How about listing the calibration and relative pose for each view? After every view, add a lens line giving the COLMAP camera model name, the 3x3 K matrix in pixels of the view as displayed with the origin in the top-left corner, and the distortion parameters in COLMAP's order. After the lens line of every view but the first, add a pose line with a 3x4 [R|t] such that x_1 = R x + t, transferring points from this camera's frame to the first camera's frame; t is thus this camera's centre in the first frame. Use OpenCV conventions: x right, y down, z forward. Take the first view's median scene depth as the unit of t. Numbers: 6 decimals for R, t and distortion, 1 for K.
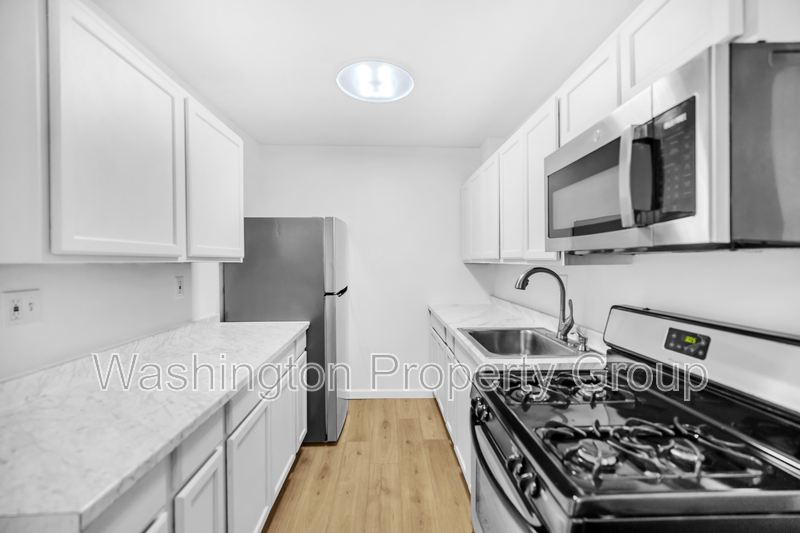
lens RADIAL K [[339.9, 0, 397.3], [0, 339.9, 263.5], [0, 0, 1]] dist [0.004915, 0.000185]
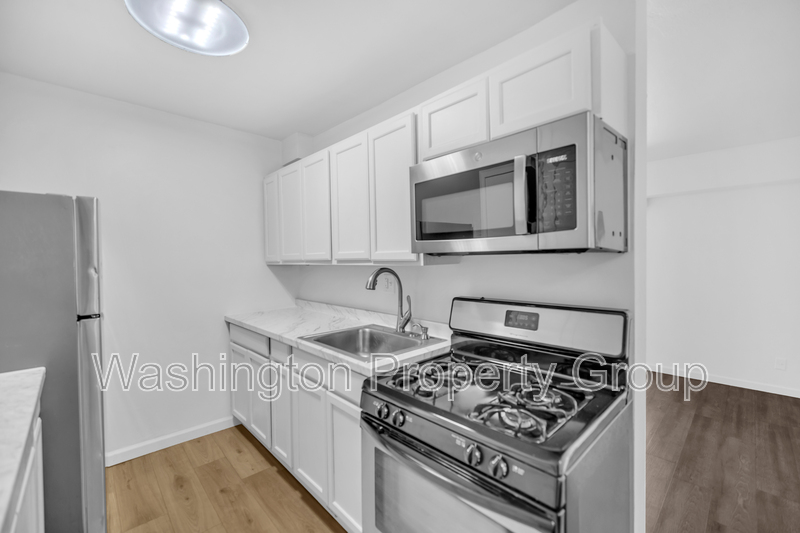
lens RADIAL K [[339.9, 0, 401.1], [0, 339.9, 264.8], [0, 0, 1]] dist [0.004915, 0.000185]
pose [[0.747596, -0.017382, 0.663927, -0.248506], [0.016523, 0.999835, 0.007571, -0.005282], [-0.663948, 0.005310, 0.747759, 0.171796]]
